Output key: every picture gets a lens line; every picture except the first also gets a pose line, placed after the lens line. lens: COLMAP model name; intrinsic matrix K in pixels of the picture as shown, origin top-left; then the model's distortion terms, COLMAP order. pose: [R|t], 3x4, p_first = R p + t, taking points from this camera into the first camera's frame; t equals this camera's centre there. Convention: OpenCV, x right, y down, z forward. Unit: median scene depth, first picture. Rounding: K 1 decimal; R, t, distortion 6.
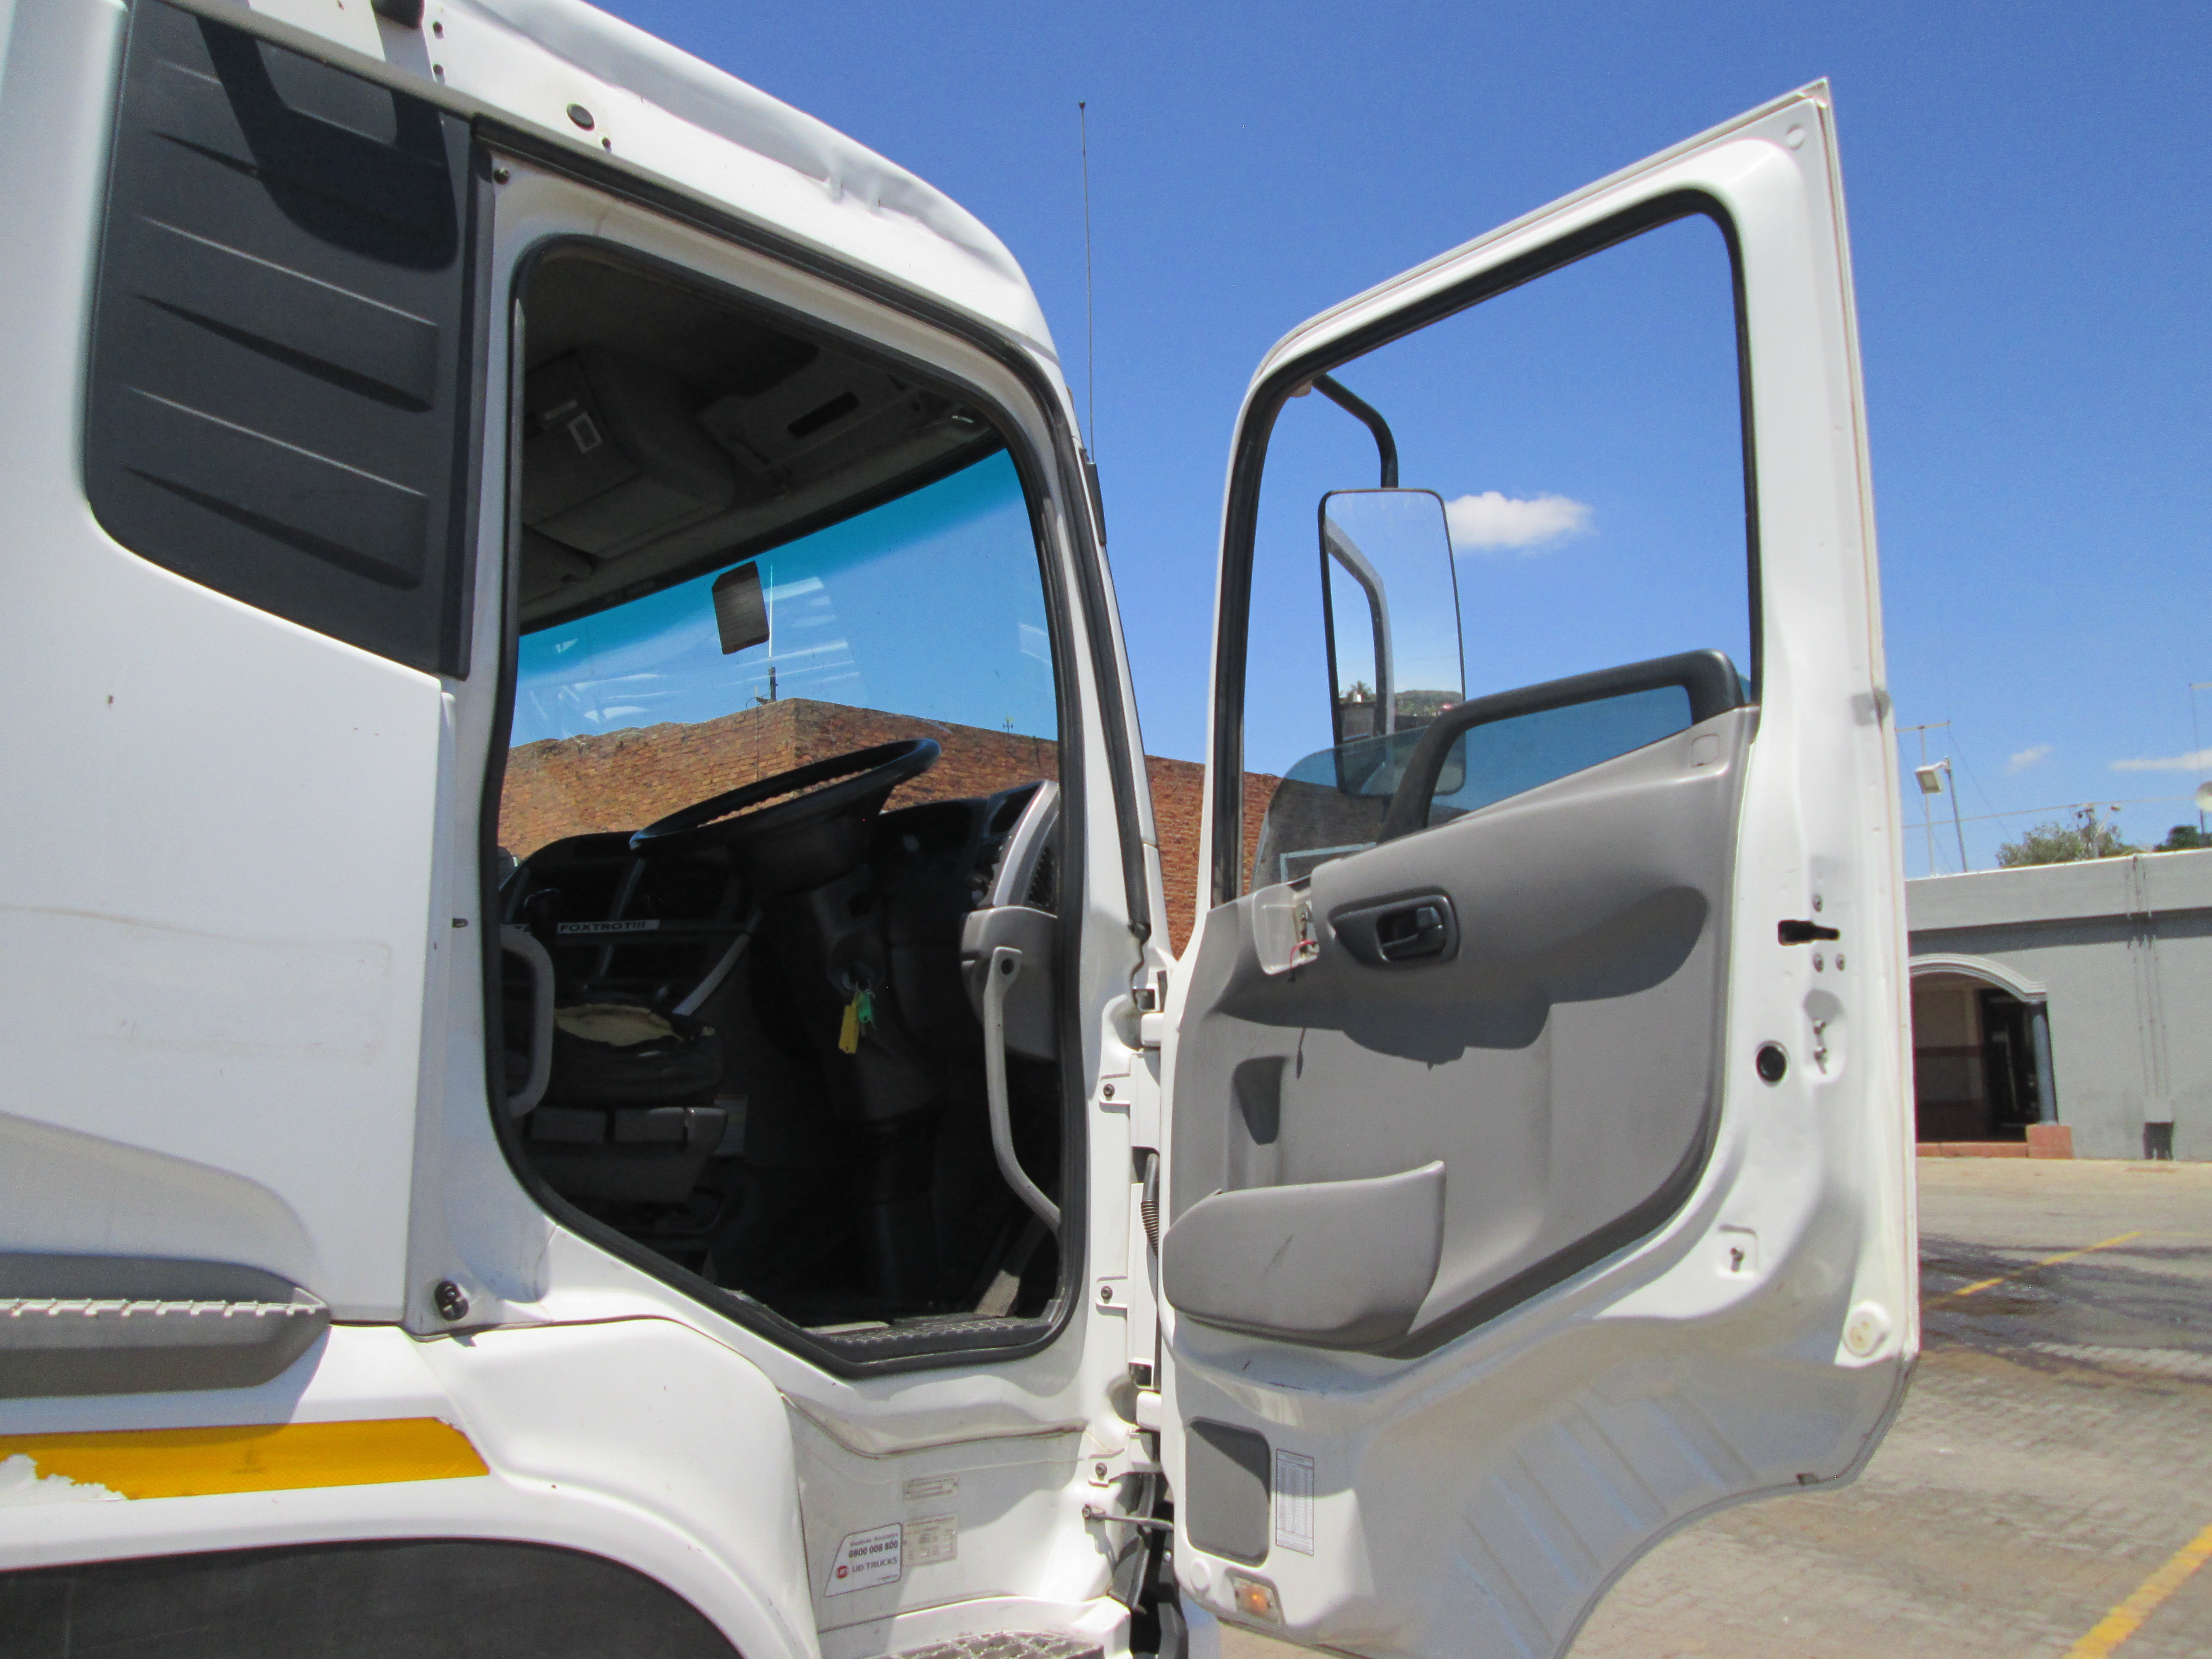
lens RADIAL K [[1828.8, 0, 1106.2], [0, 1828.8, 826.9], [0, 0, 1]] dist [-0.055580, 0.022854]
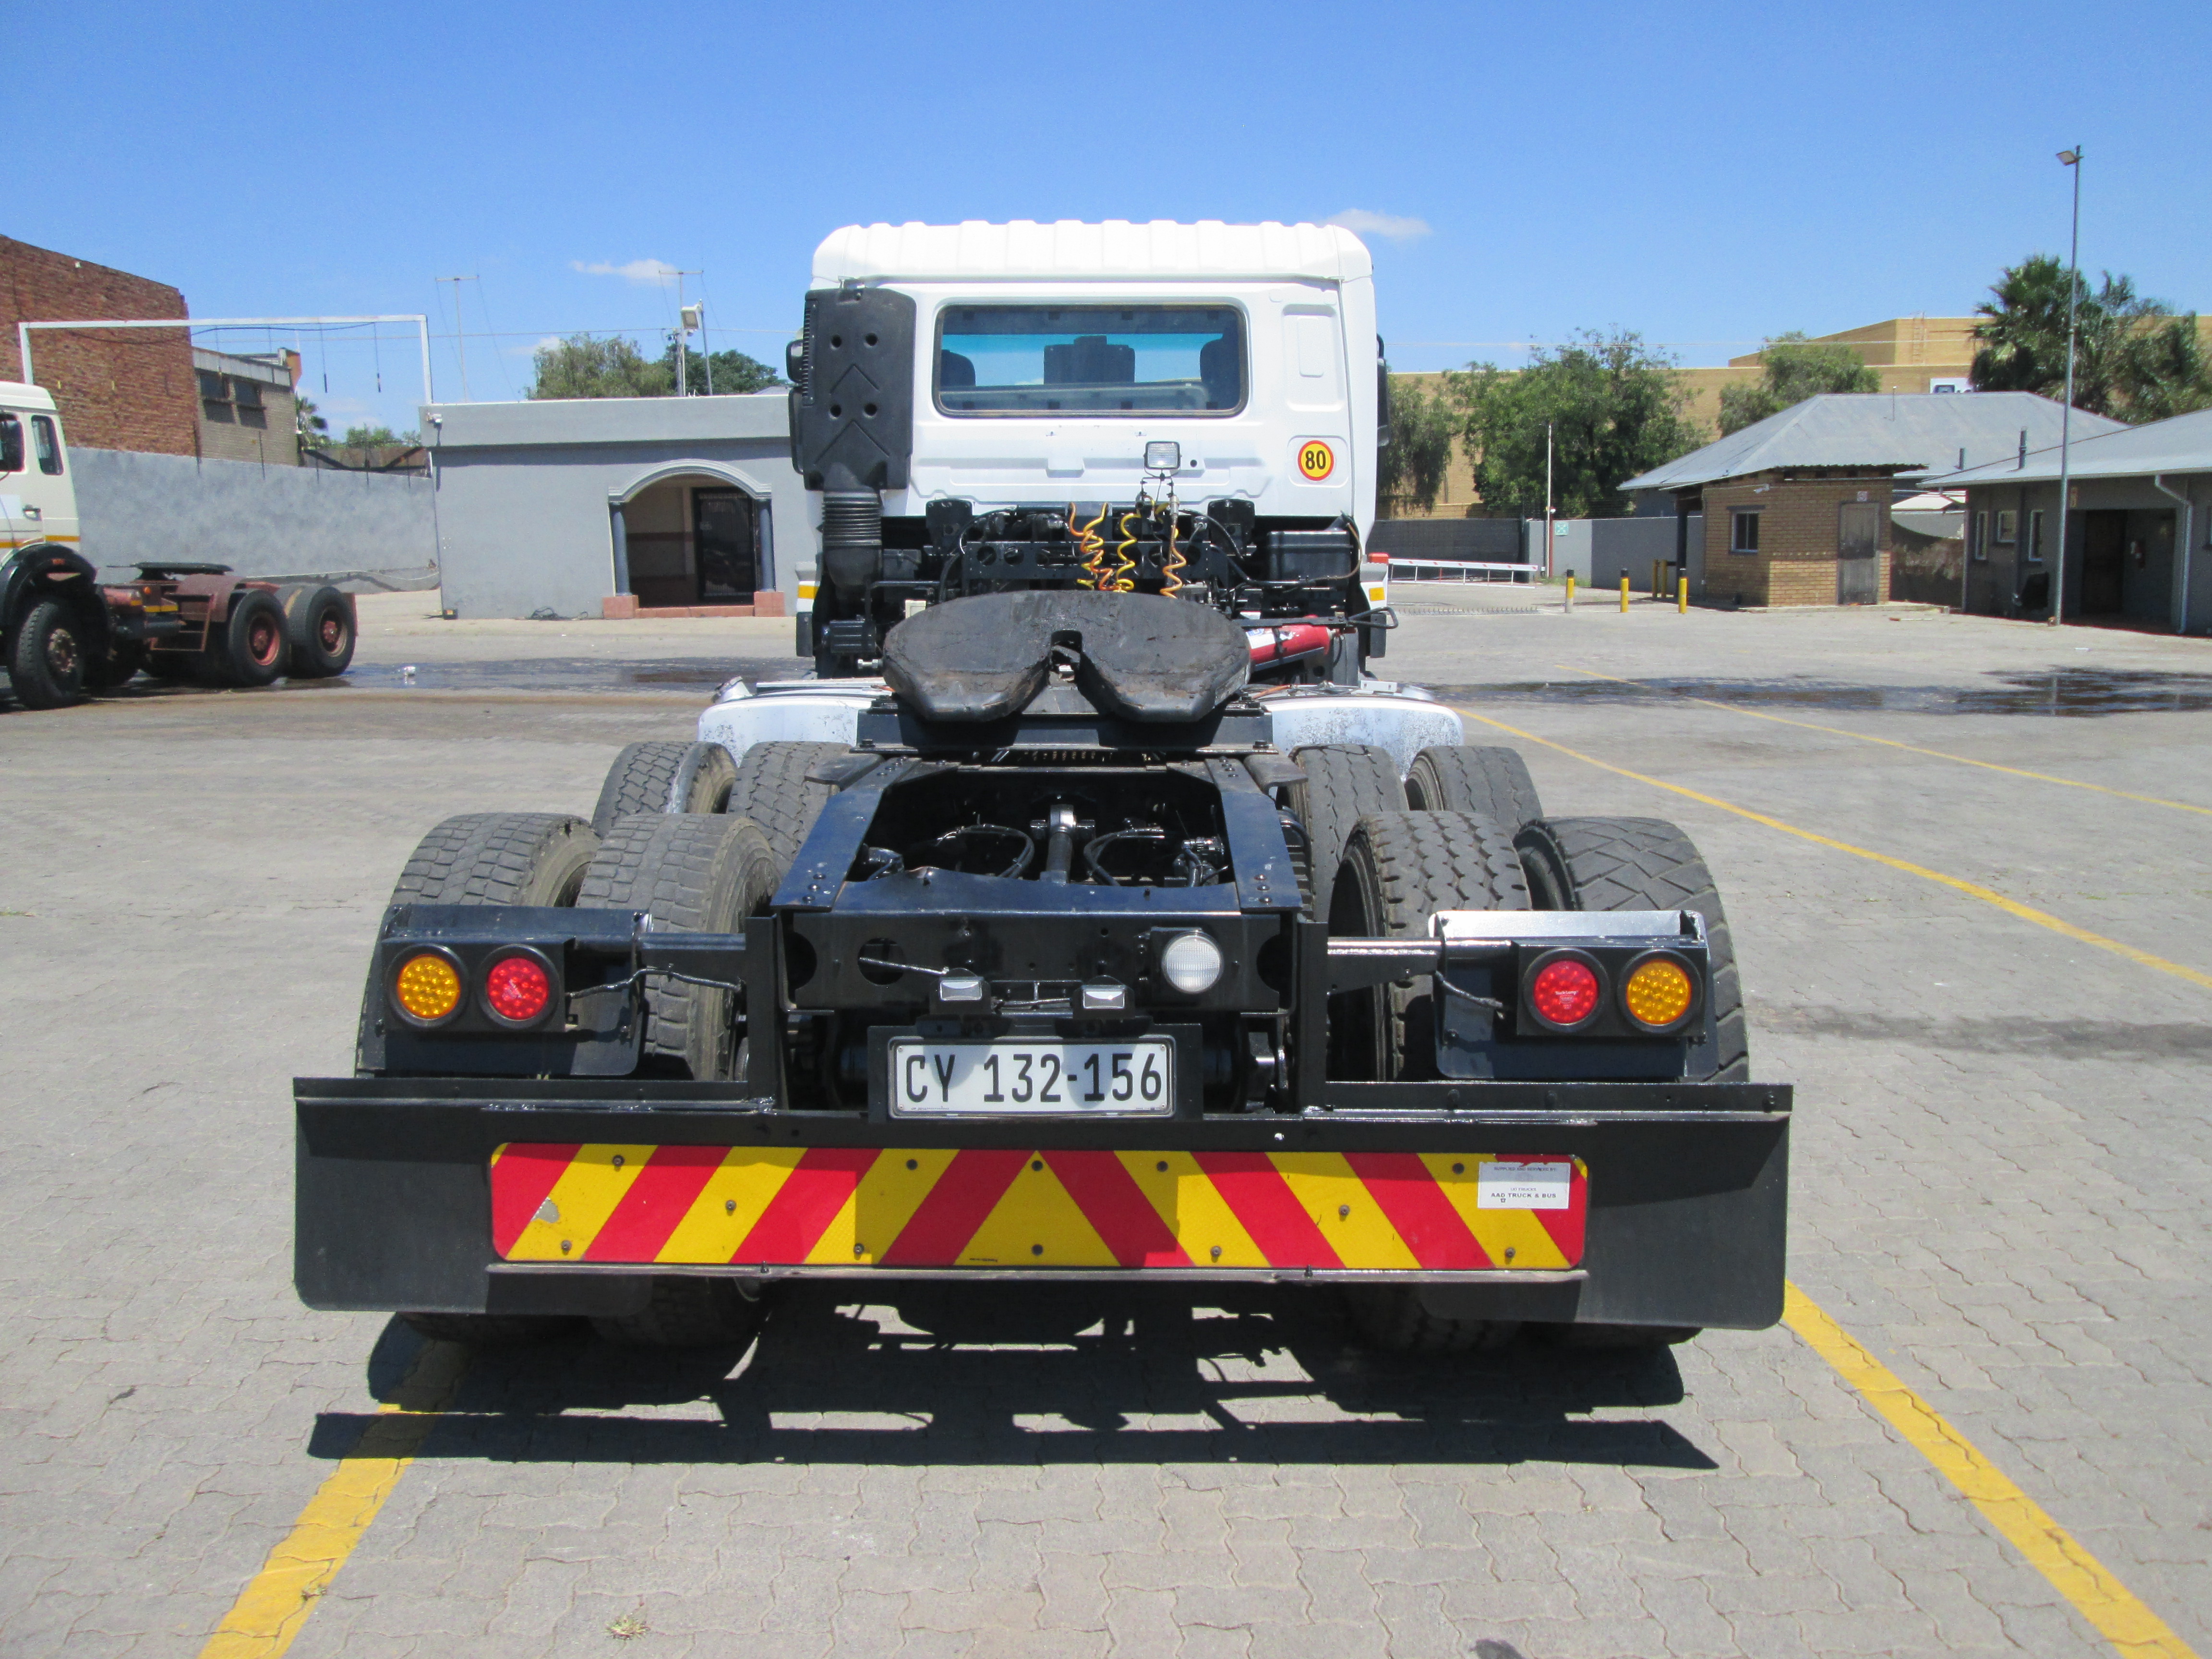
lens RADIAL K [[1828.8, 0, 1107.5], [0, 1828.8, 831.7], [0, 0, 1]] dist [-0.055580, 0.022854]
pose [[0.650209, -0.117110, 0.750676, -0.253312], [-0.101794, 0.965712, 0.238827, -0.009281], [-0.752906, -0.231702, 0.615993, -0.052085]]
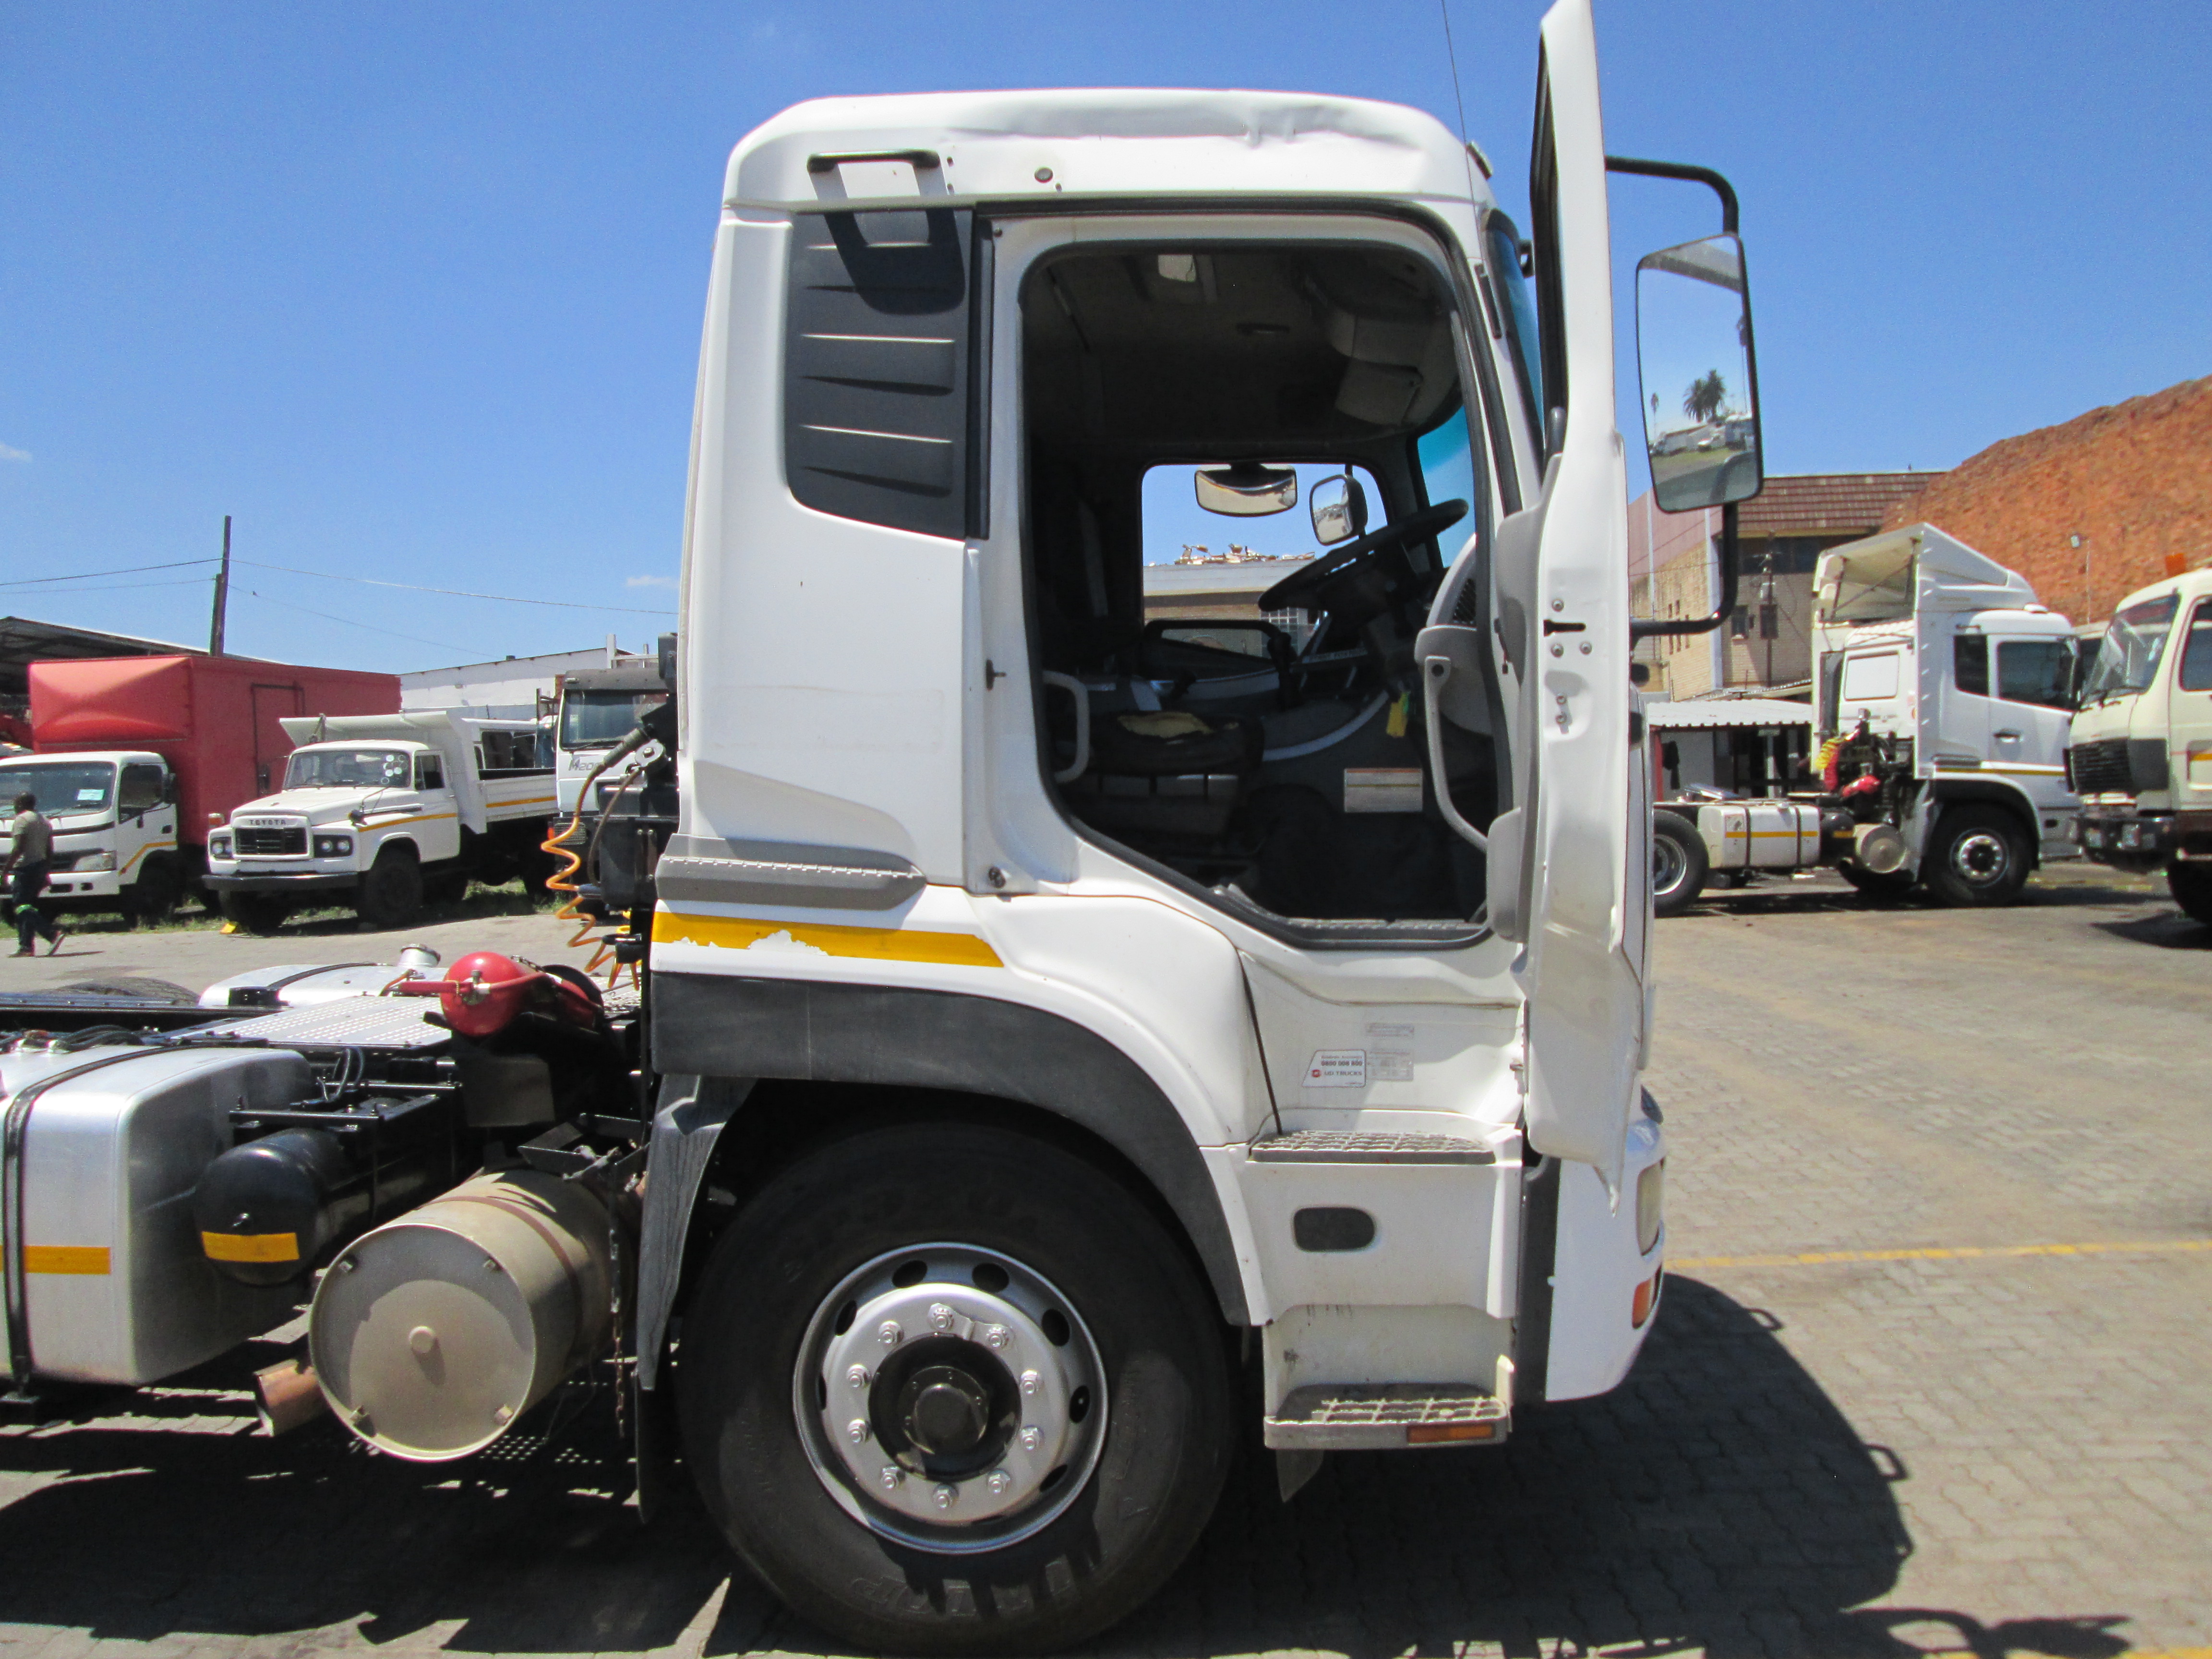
lens RADIAL K [[1828.8, 0, 1104.6], [0, 1828.8, 824.3], [0, 0, 1]] dist [-0.055580, 0.022854]
pose [[0.644191, 0.005398, -0.764845, 1.057376], [0.120927, 0.986679, 0.108815, 0.013767], [0.755245, -0.162588, 0.634957, -0.098956]]
